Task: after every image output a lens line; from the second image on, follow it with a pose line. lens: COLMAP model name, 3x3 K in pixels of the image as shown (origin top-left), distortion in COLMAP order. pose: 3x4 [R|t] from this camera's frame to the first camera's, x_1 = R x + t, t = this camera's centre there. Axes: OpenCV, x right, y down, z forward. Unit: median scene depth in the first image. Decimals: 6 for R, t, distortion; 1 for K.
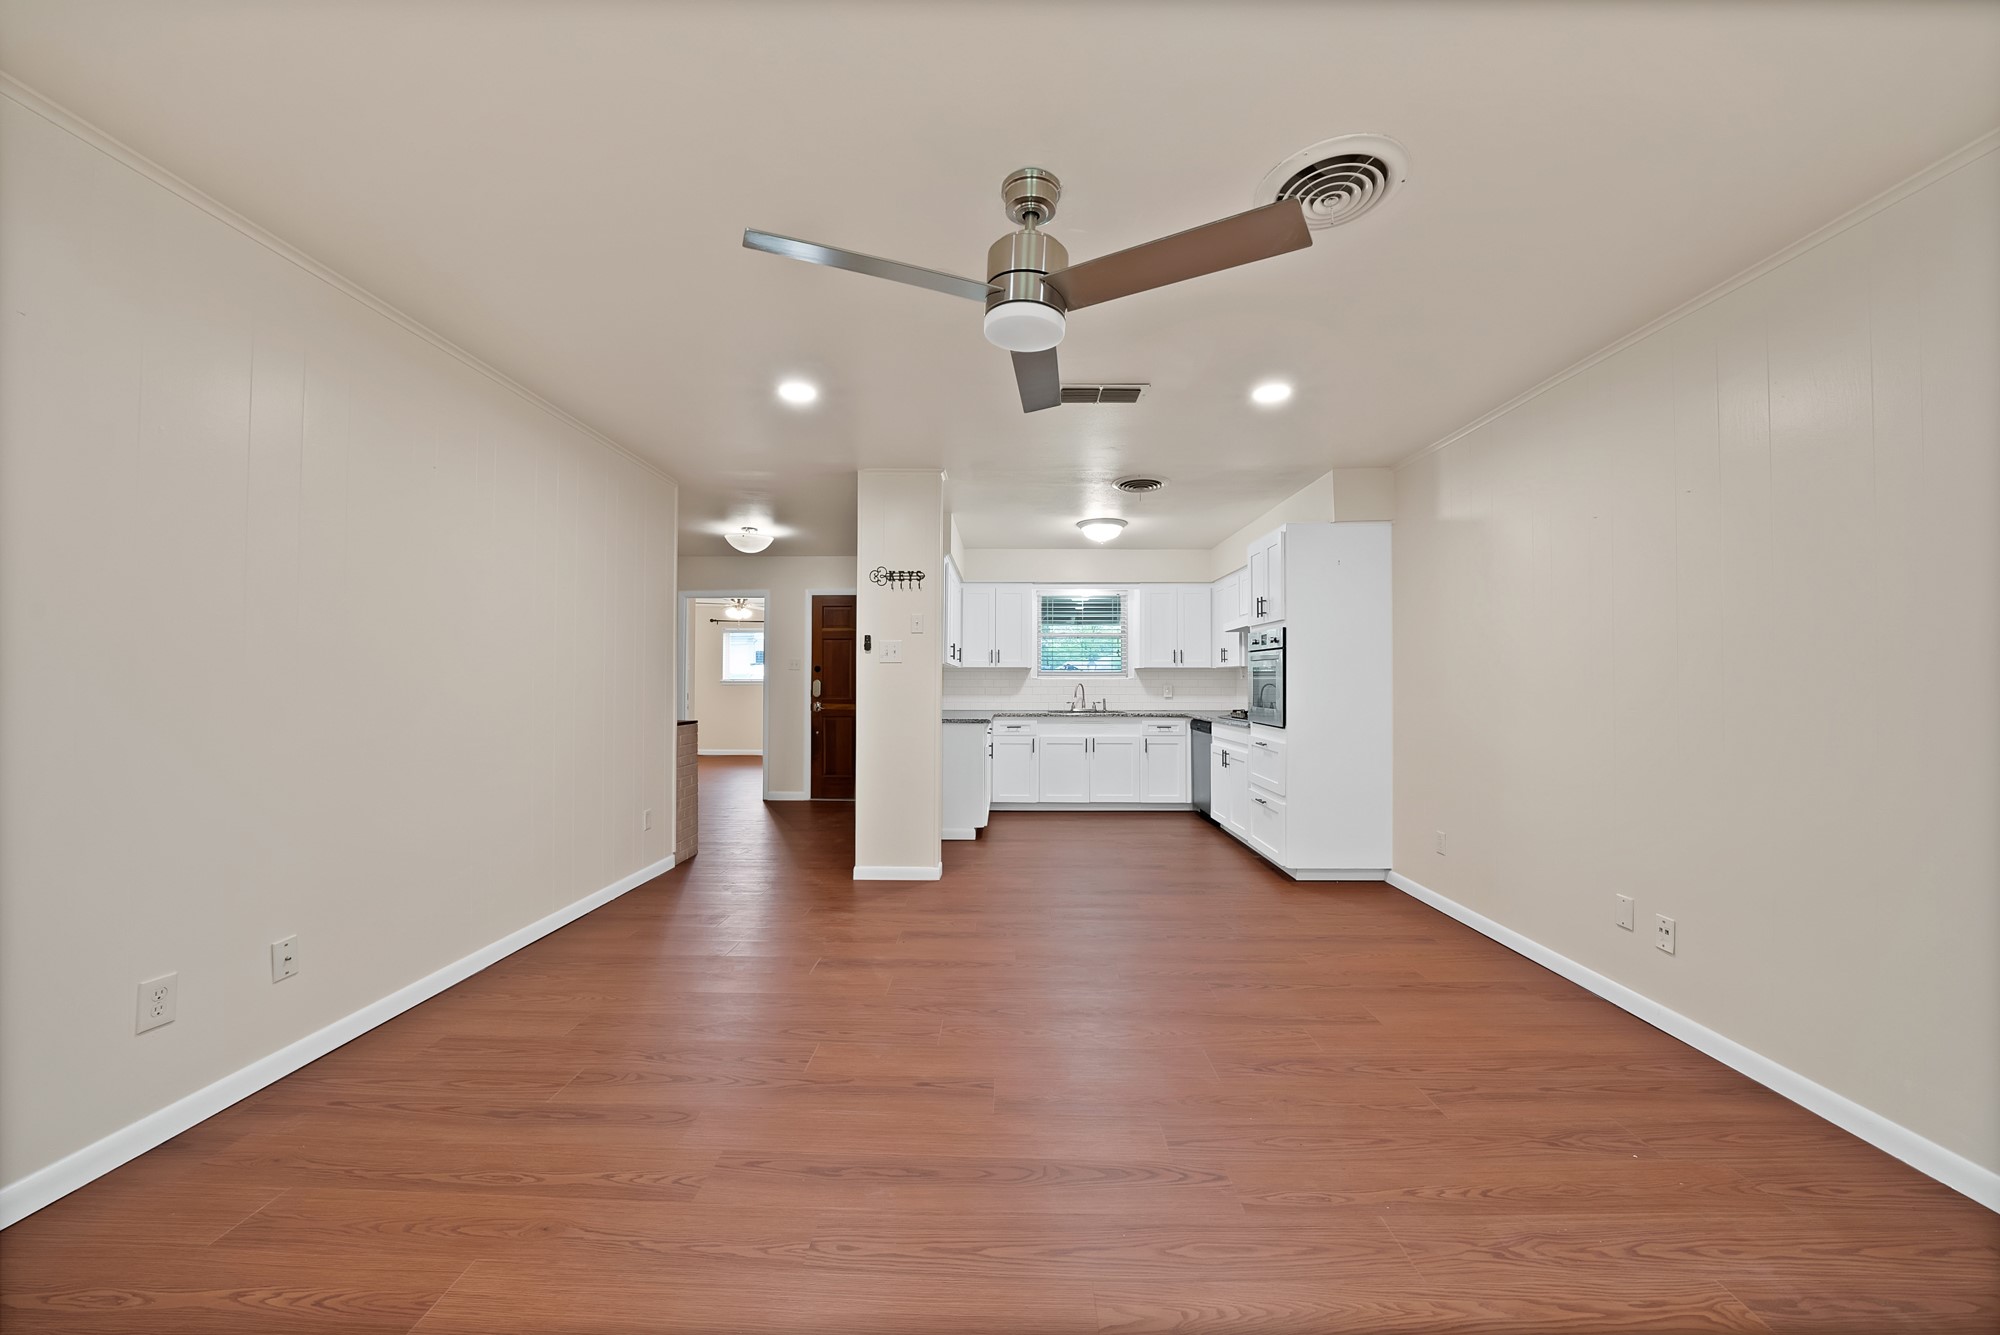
lens RADIAL K [[734.8, 0, 1003.3], [0, 734.8, 669.8], [0, 0, 1]] dist [-0.025298, 0.002014]
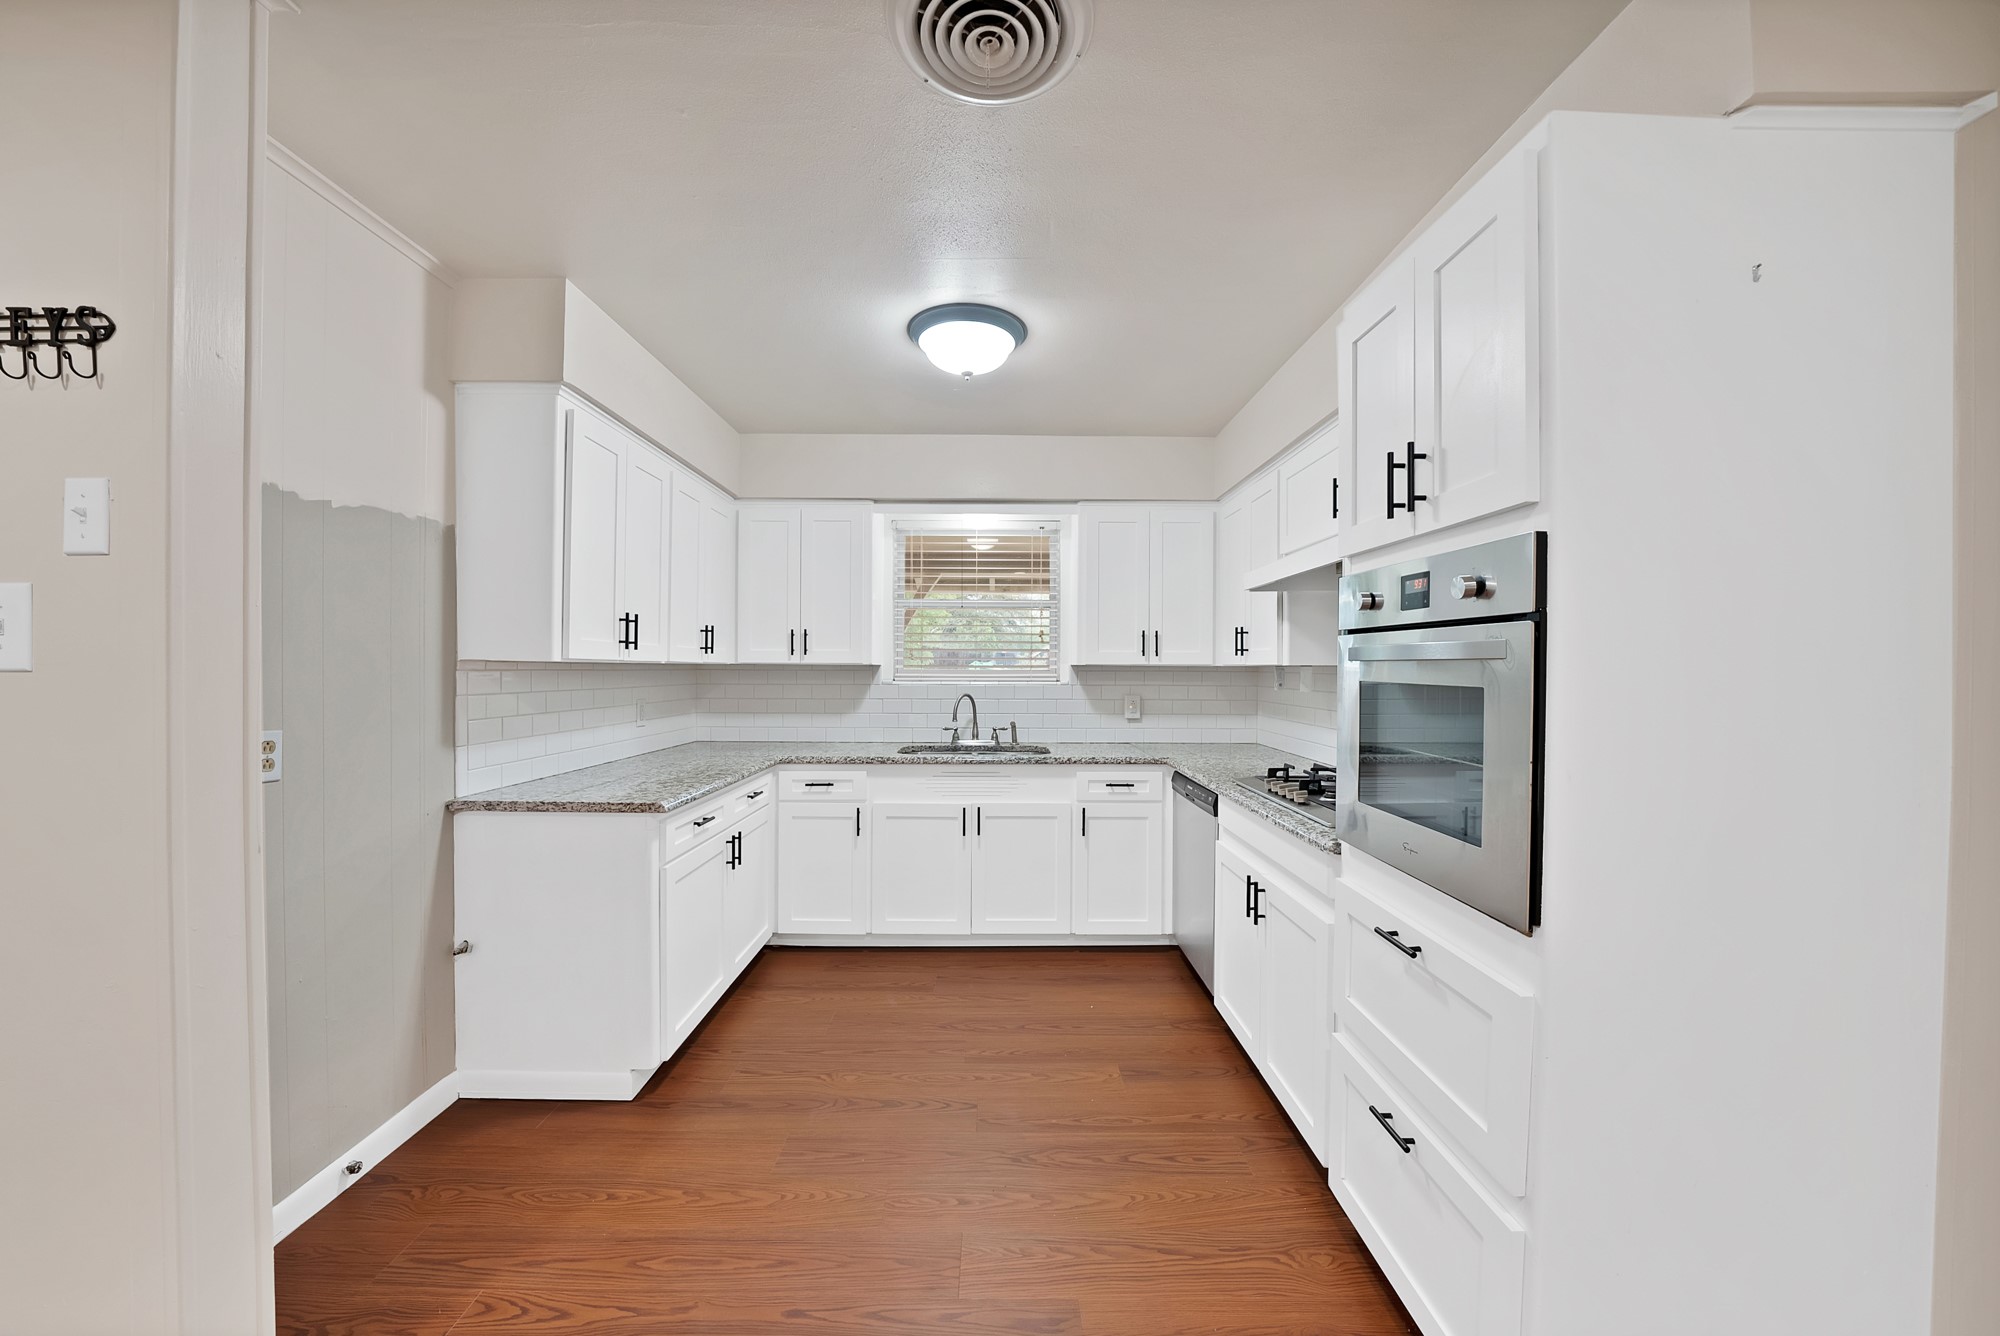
lens RADIAL K [[734.8, 0, 984.6], [0, 734.8, 674.4], [0, 0, 1]] dist [-0.025298, 0.002014]
pose [[0.999980, 0.002836, -0.005591, 0.130075], [-0.002708, 0.999737, 0.022765, -0.008293], [0.005655, -0.022749, 0.999725, 0.503423]]
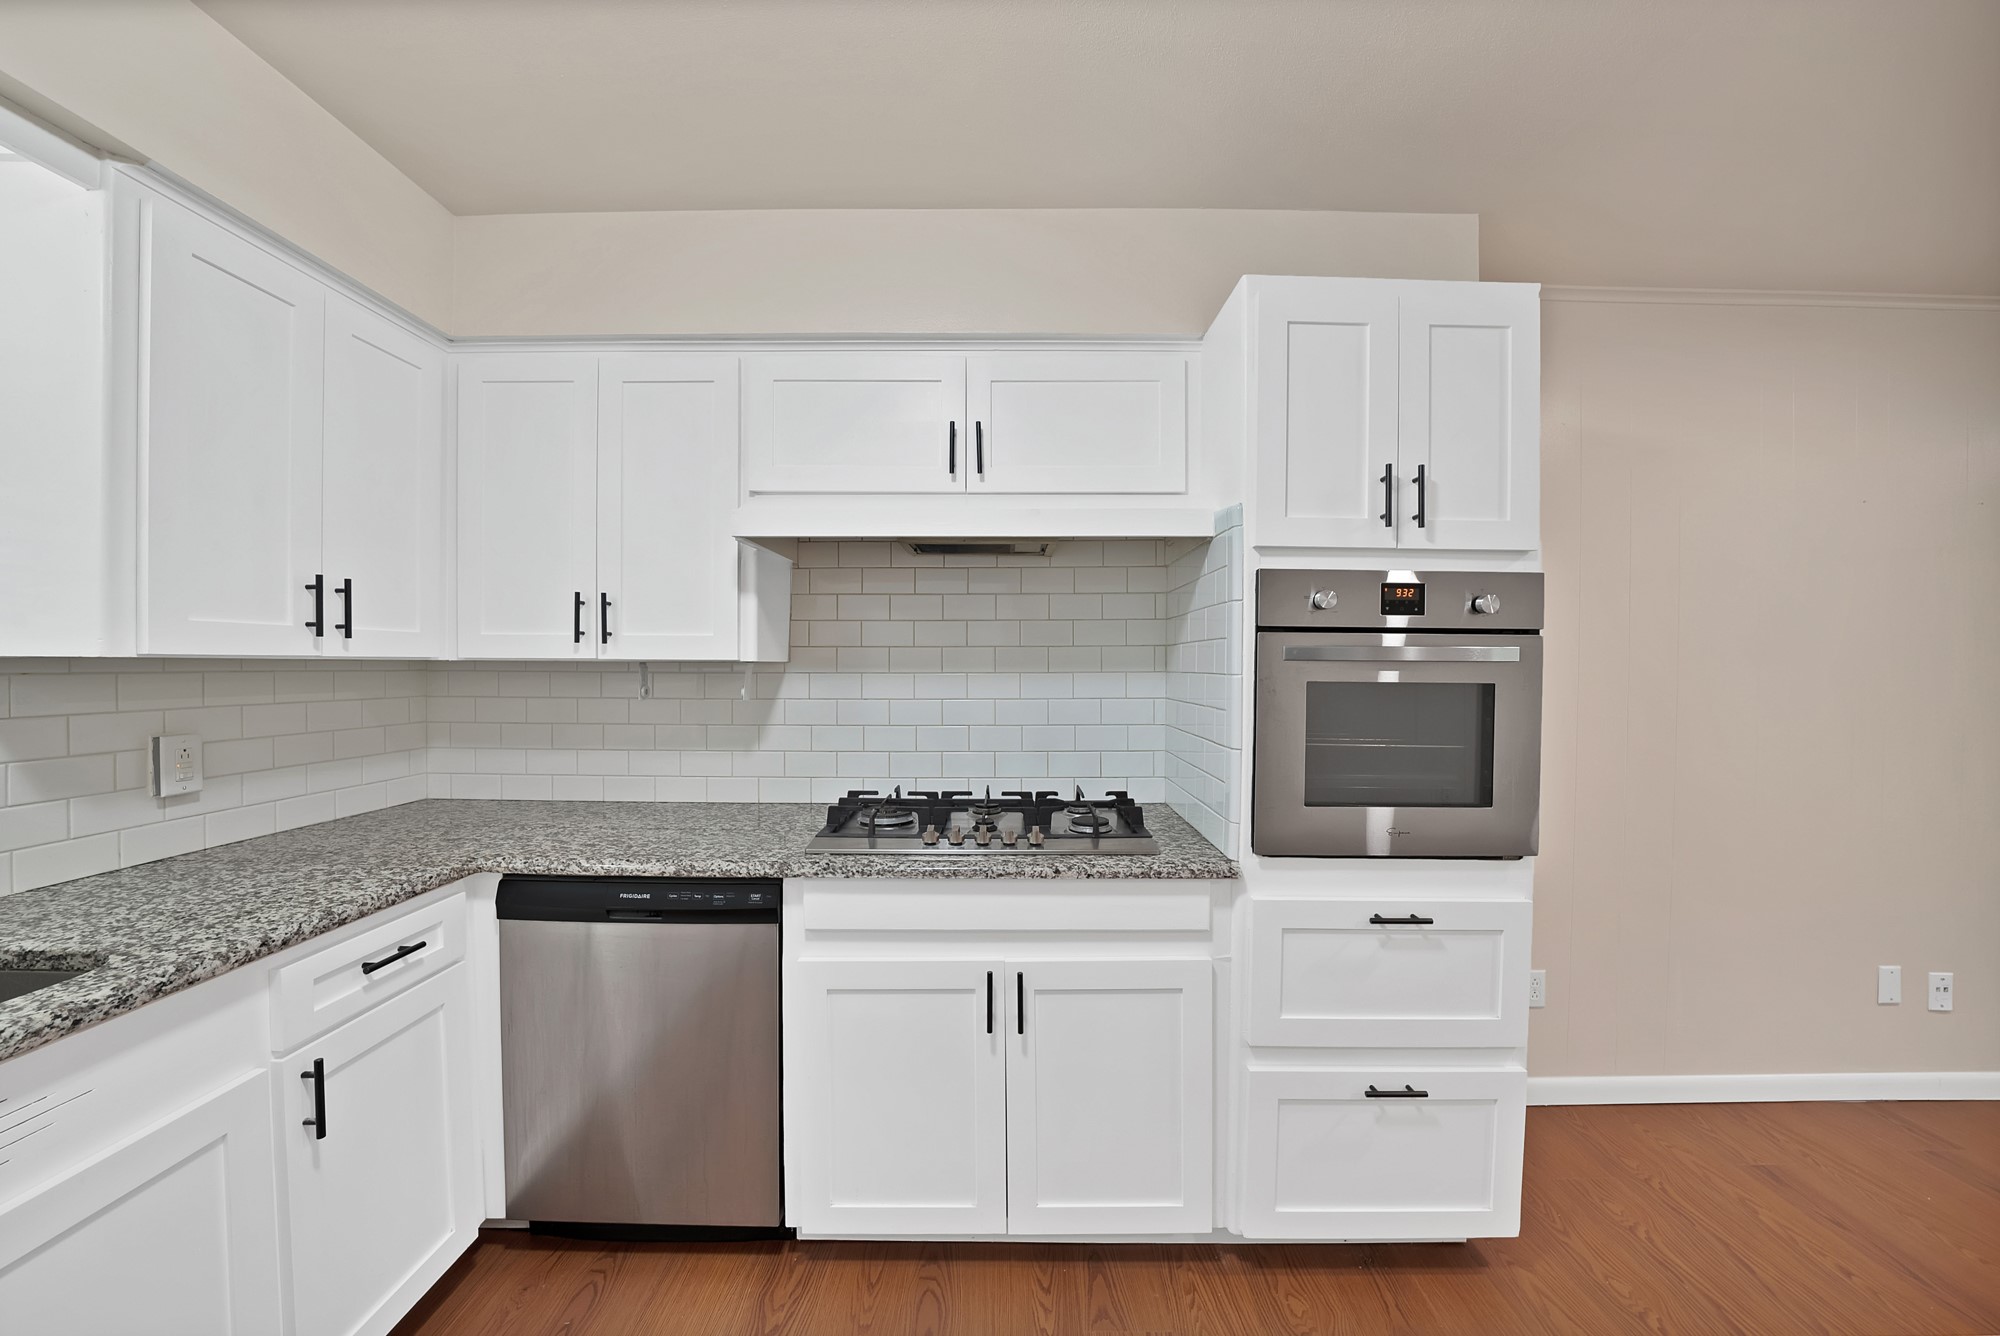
lens RADIAL K [[734.8, 0, 1001.7], [0, 734.8, 670.5], [0, 0, 1]] dist [-0.025298, 0.002014]
pose [[0.008496, -0.011512, 0.999898, 0.023599], [-0.016608, 0.999794, 0.011652, -0.005705], [-0.999826, -0.016705, 0.008303, 0.833832]]
